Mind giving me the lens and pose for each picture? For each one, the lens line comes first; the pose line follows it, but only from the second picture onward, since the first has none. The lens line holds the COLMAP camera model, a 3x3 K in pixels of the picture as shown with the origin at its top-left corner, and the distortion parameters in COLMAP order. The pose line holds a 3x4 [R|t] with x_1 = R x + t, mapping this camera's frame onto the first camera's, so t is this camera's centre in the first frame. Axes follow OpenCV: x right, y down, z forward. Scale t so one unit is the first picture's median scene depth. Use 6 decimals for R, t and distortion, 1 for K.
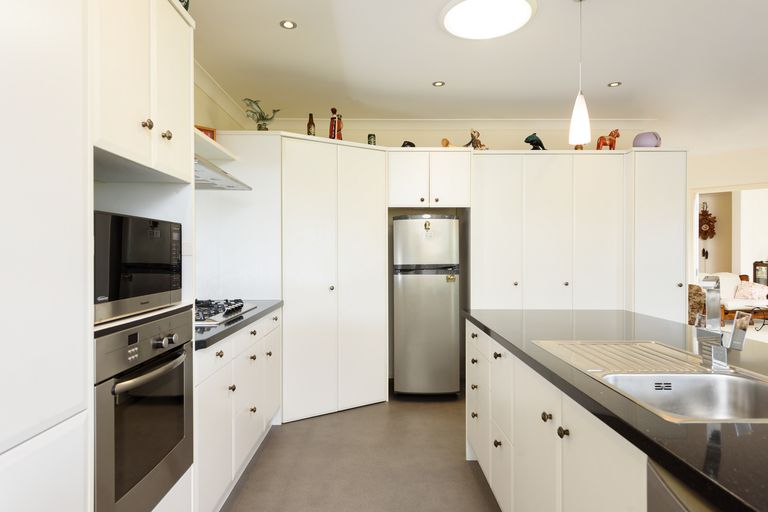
lens RADIAL K [[470.6, 0, 384.0], [0, 470.6, 256.0], [0, 0, 1]] dist [0.063523, 0.000119]
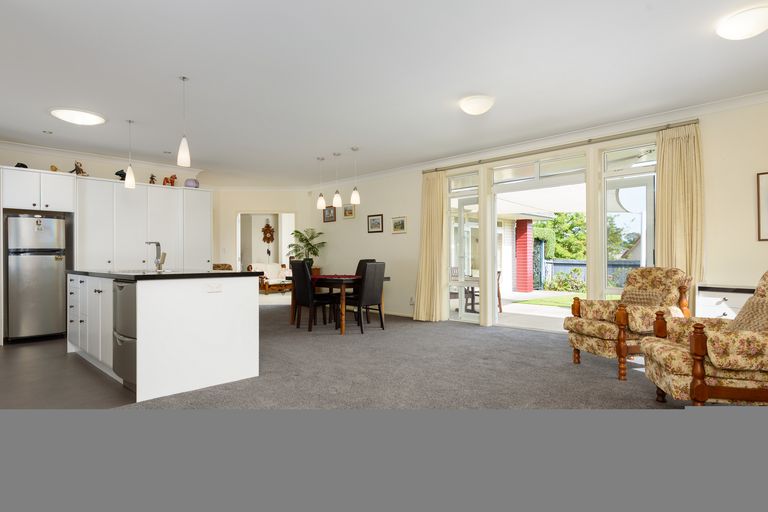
lens RADIAL K [[441.7, 0, 384.0], [0, 441.7, 256.0], [0, 0, 1]] dist [0.031285, -0.000521]
pose [[0.733270, 0.002726, 0.679932, -0.071170], [0.004548, 0.999950, -0.008915, 0.057442], [-0.679922, 0.009629, 0.733221, -0.757440]]
